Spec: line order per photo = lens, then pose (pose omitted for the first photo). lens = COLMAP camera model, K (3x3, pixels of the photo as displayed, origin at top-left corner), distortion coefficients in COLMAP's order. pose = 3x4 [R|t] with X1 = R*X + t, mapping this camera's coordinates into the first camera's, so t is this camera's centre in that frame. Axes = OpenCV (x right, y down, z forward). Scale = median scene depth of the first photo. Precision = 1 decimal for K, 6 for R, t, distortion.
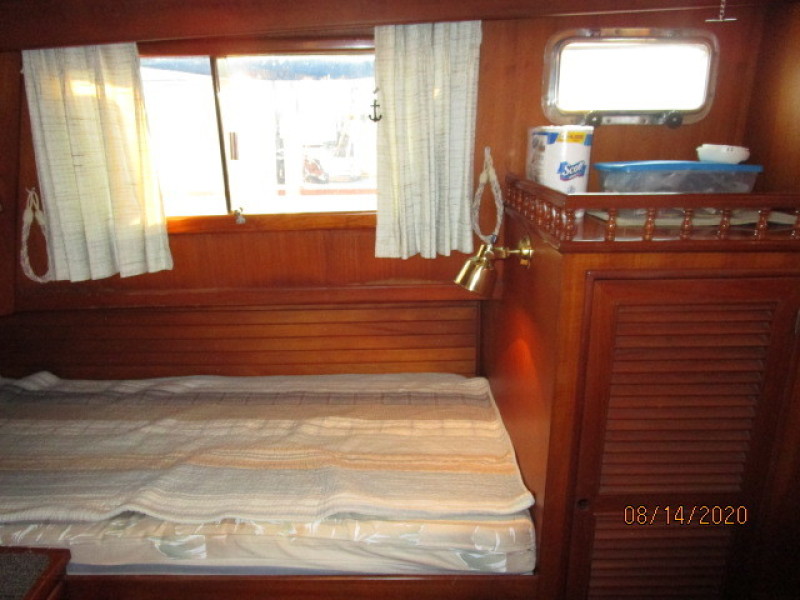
lens RADIAL K [[580.2, 0, 400.0], [0, 580.2, 300.0], [0, 0, 1]] dist [-0.021459, -0.000481]
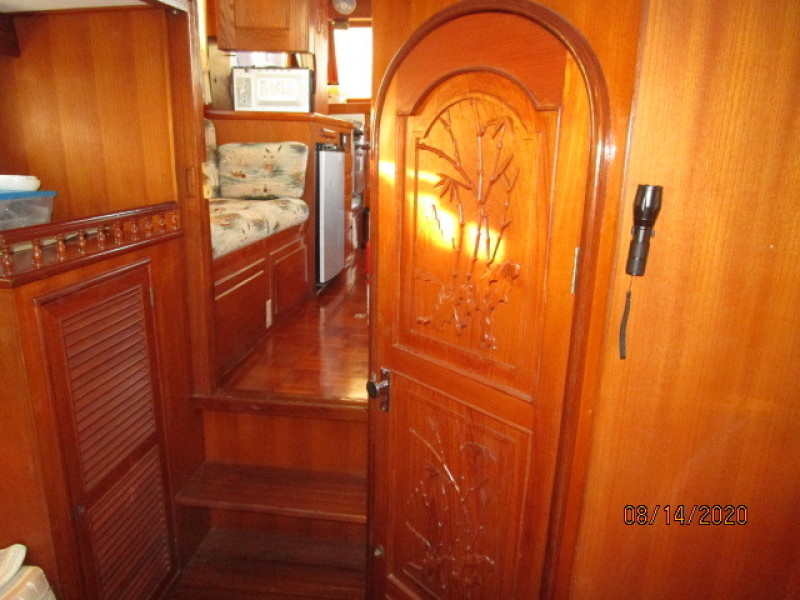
lens RADIAL K [[580.2, 0, 400.0], [0, 580.2, 300.0], [0, 0, 1]] dist [-0.021459, -0.000481]
pose [[0.119030, -0.241070, 0.963181, -0.526341], [0.267761, 0.941930, 0.202661, -0.069130], [-0.956104, 0.233780, 0.176668, 0.141436]]
